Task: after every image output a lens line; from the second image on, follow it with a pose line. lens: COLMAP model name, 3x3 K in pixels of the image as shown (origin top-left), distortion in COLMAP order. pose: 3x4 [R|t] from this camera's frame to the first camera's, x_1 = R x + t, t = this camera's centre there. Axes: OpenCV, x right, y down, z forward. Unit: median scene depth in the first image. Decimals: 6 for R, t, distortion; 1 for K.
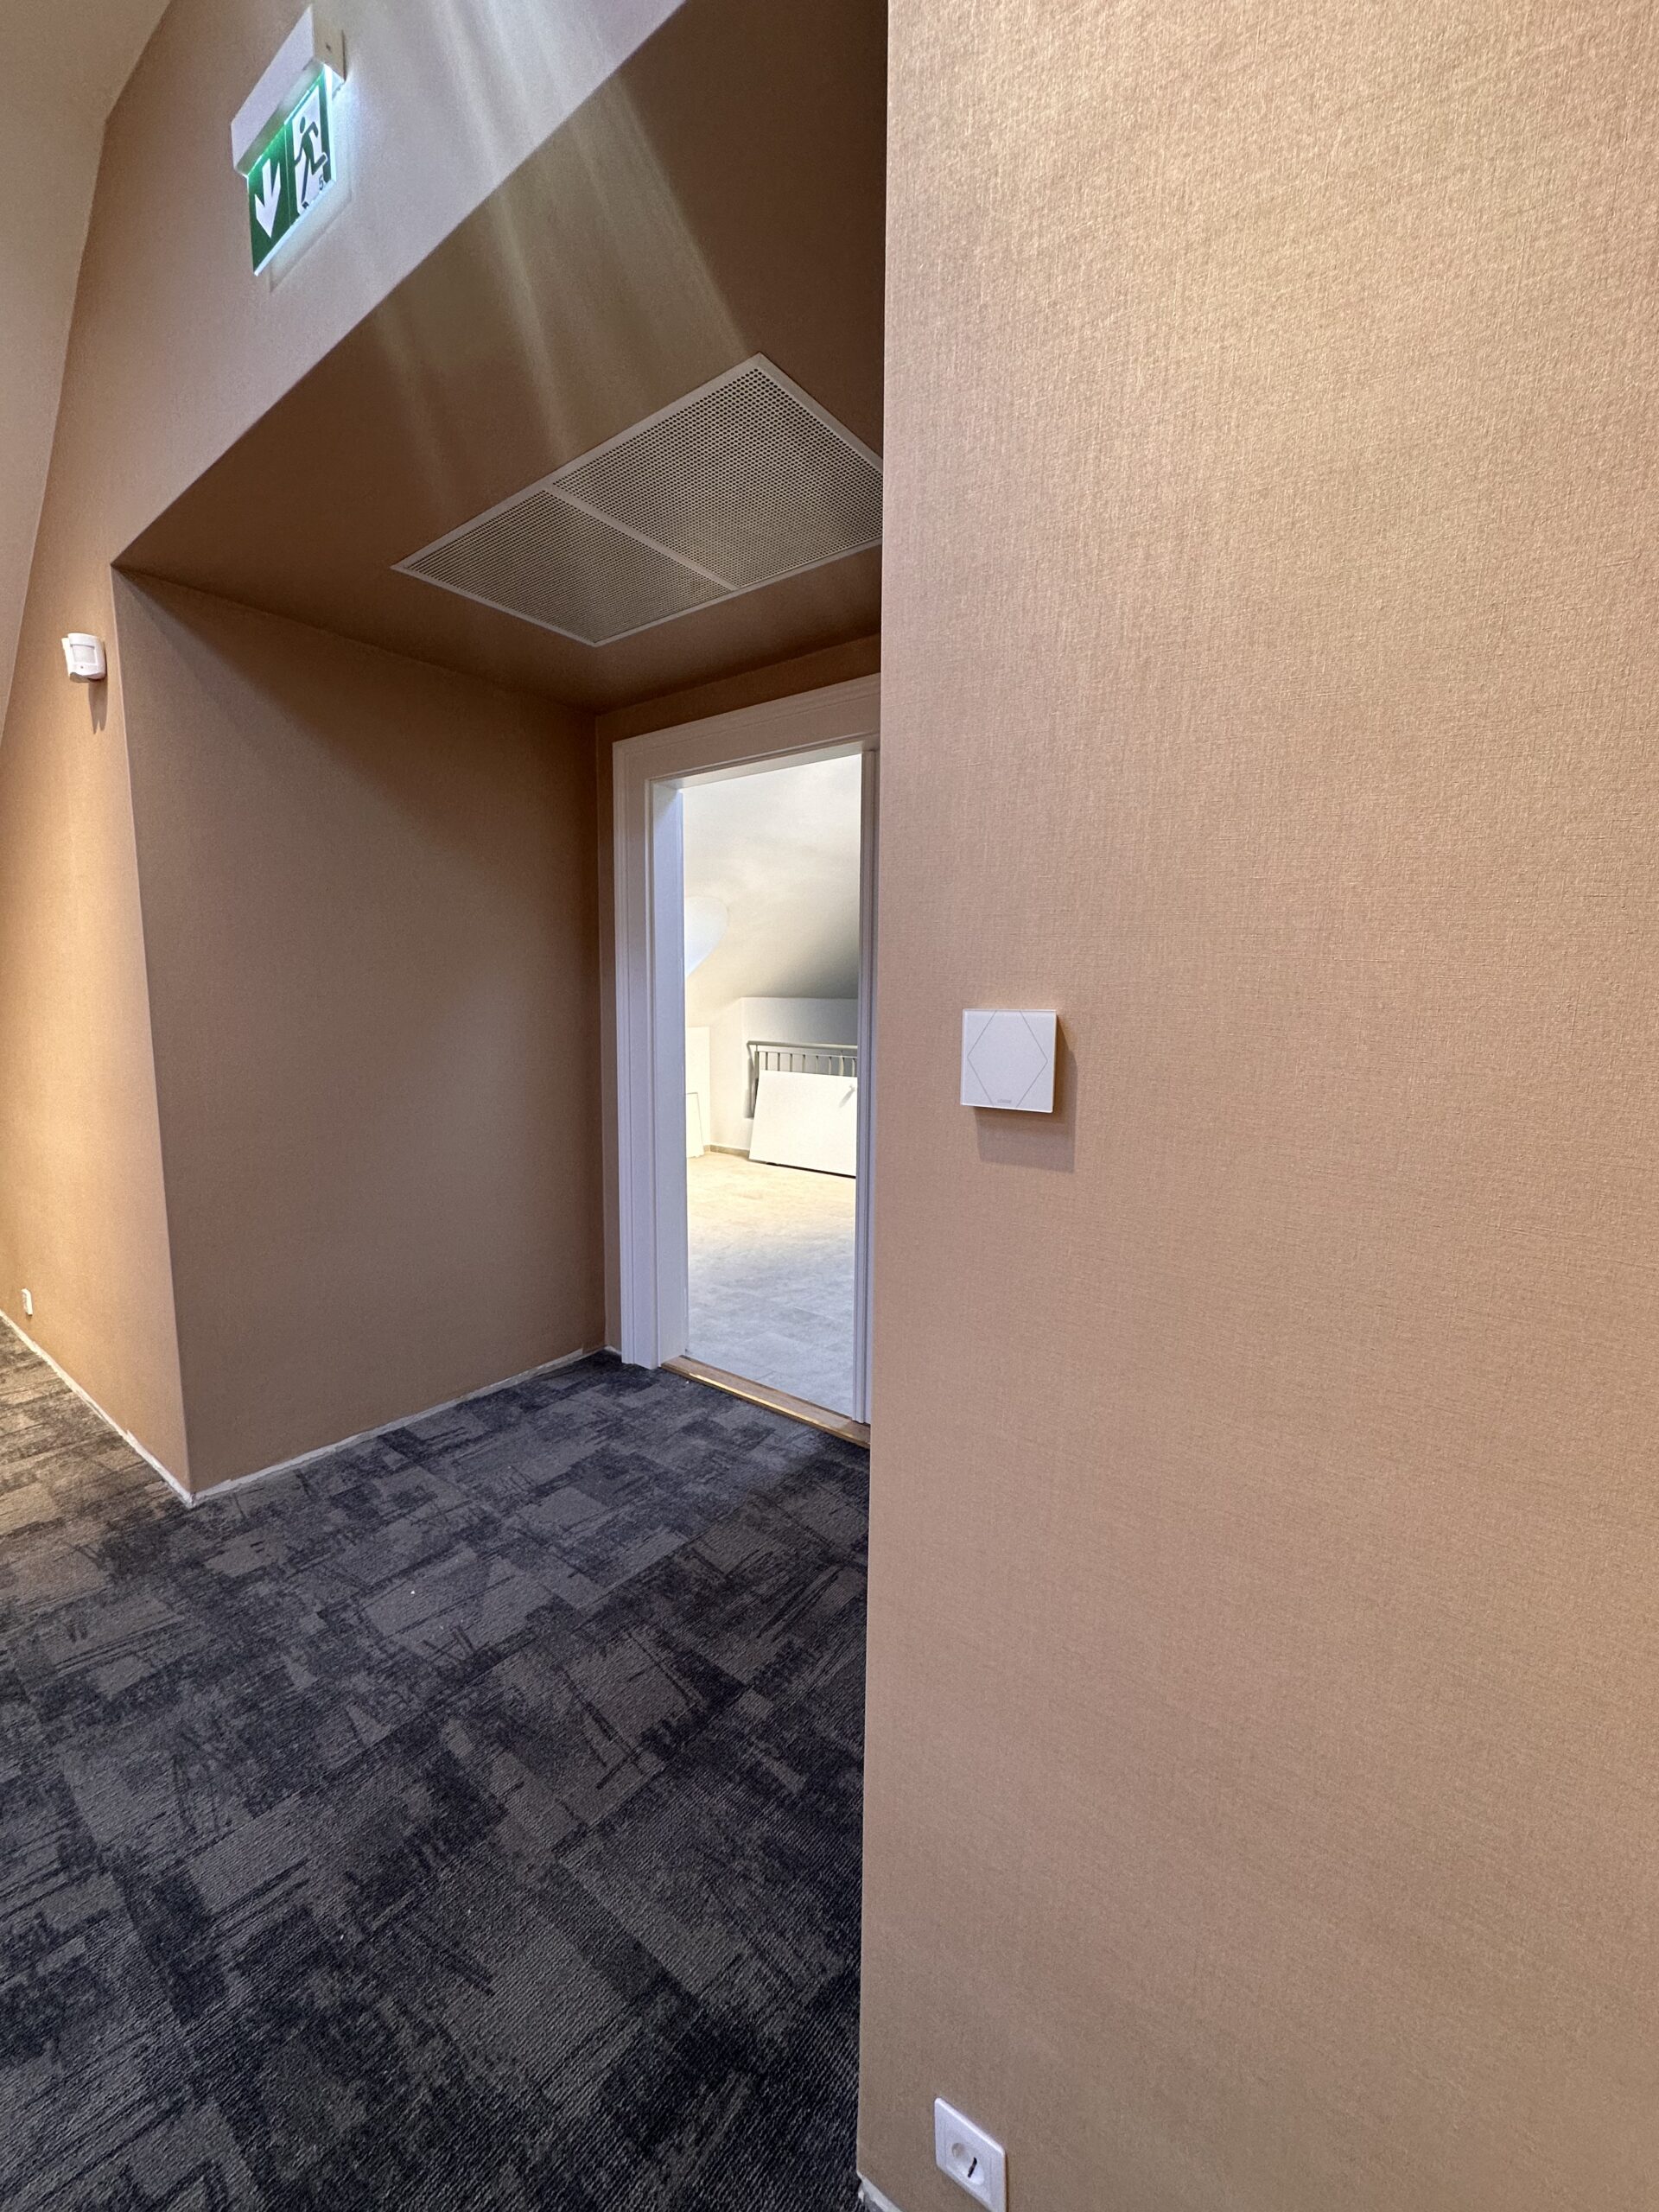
lens RADIAL K [[884.8, 0, 832.1], [0, 884.8, 1105.6], [0, 0, 1]] dist [-0.006115, 0.000657]
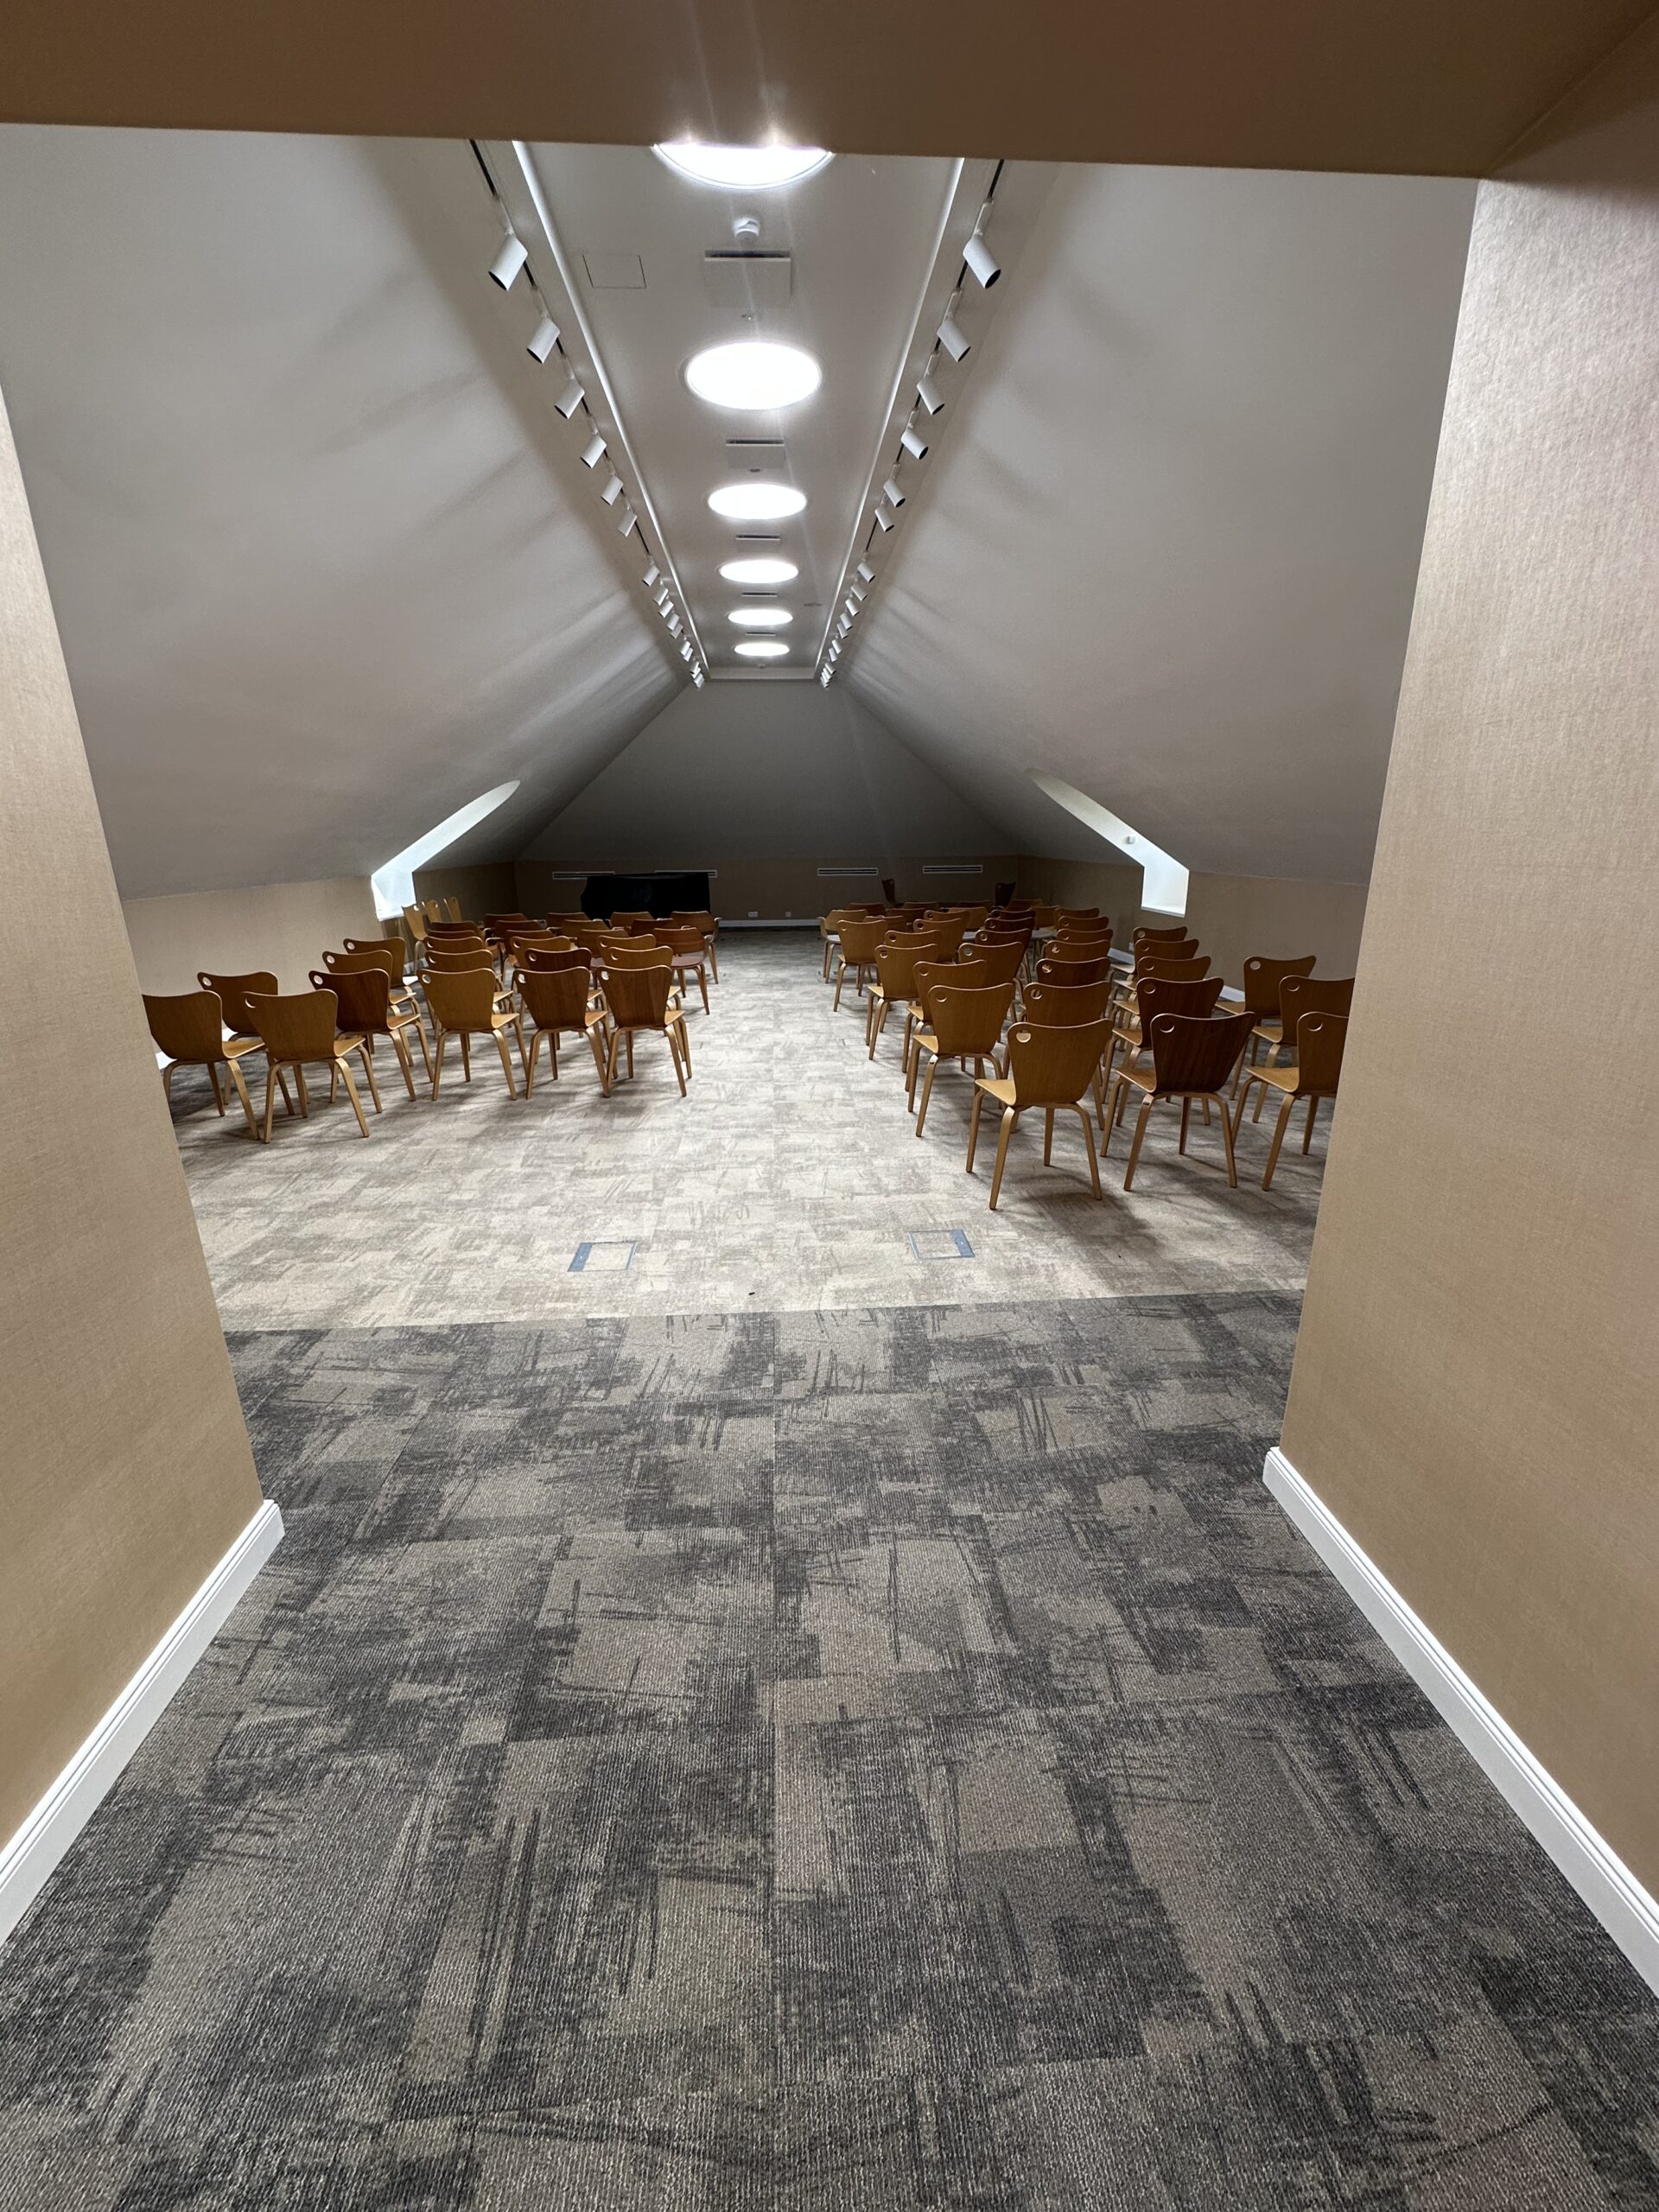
lens RADIAL K [[884.8, 0, 830.3], [0, 884.8, 1107.9], [0, 0, 1]] dist [-0.006115, 0.000657]
pose [[-0.751277, 0.189118, -0.632310, 0.082529], [-0.080968, 0.924418, 0.372687, -0.211610], [0.655001, 0.331188, -0.679182, 1.516317]]
